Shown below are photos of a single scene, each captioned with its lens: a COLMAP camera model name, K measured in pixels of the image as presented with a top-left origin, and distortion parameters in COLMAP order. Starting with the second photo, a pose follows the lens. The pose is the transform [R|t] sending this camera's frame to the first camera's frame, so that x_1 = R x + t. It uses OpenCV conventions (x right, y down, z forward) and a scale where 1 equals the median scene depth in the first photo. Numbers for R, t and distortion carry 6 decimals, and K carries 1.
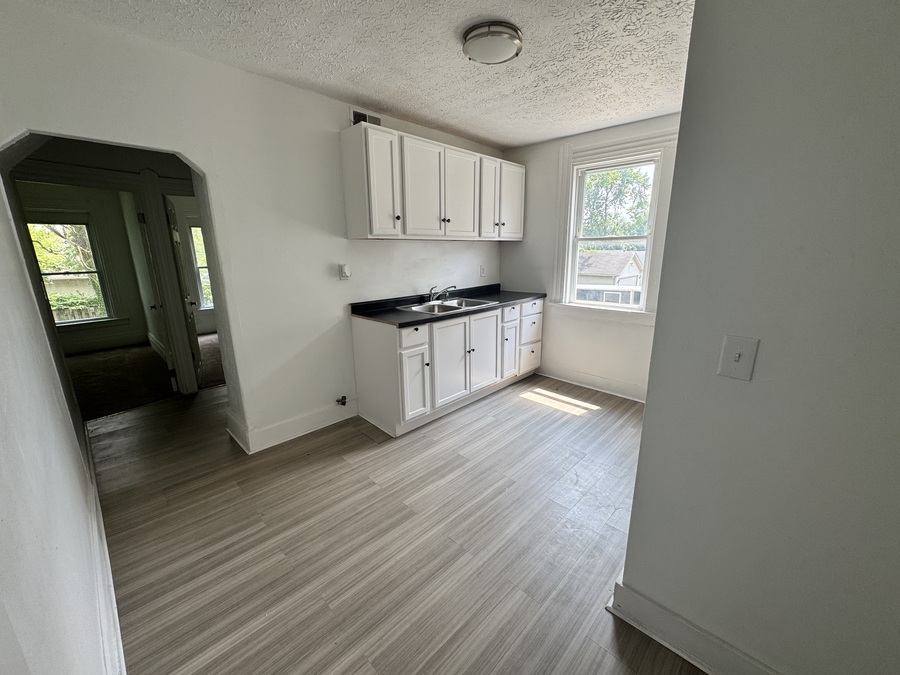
lens RADIAL K [[361.1, 0, 448.3], [0, 361.1, 338.1], [0, 0, 1]] dist [-0.006684, -0.000188]
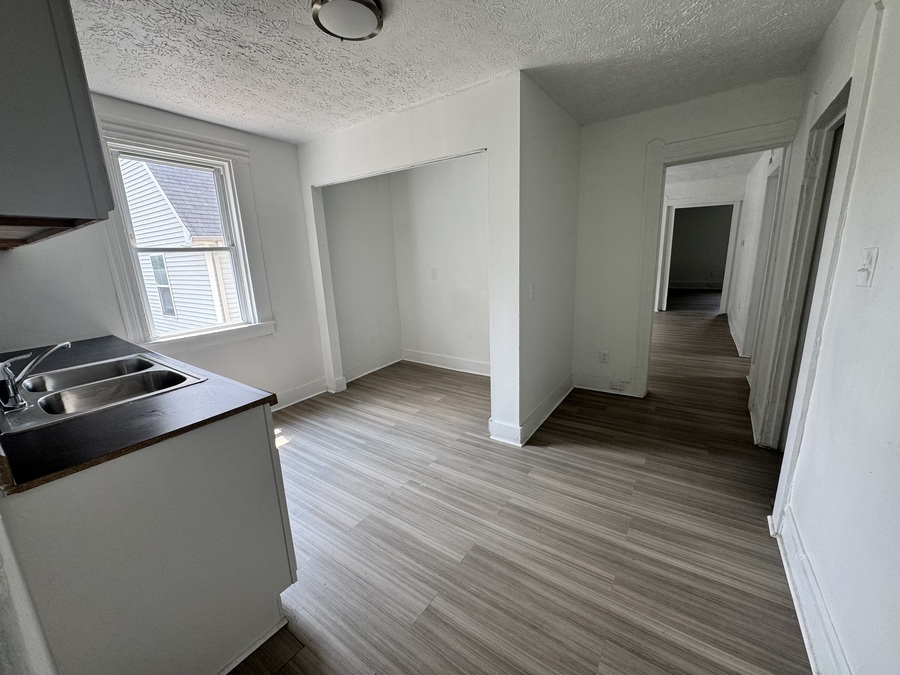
lens RADIAL K [[361.1, 0, 448.3], [0, 361.1, 338.1], [0, 0, 1]] dist [-0.006684, -0.000188]
pose [[-0.172244, -0.201415, 0.964243, -0.929658], [0.272208, 0.931024, 0.243100, -0.242763], [-0.946697, 0.304347, -0.105536, 1.129177]]
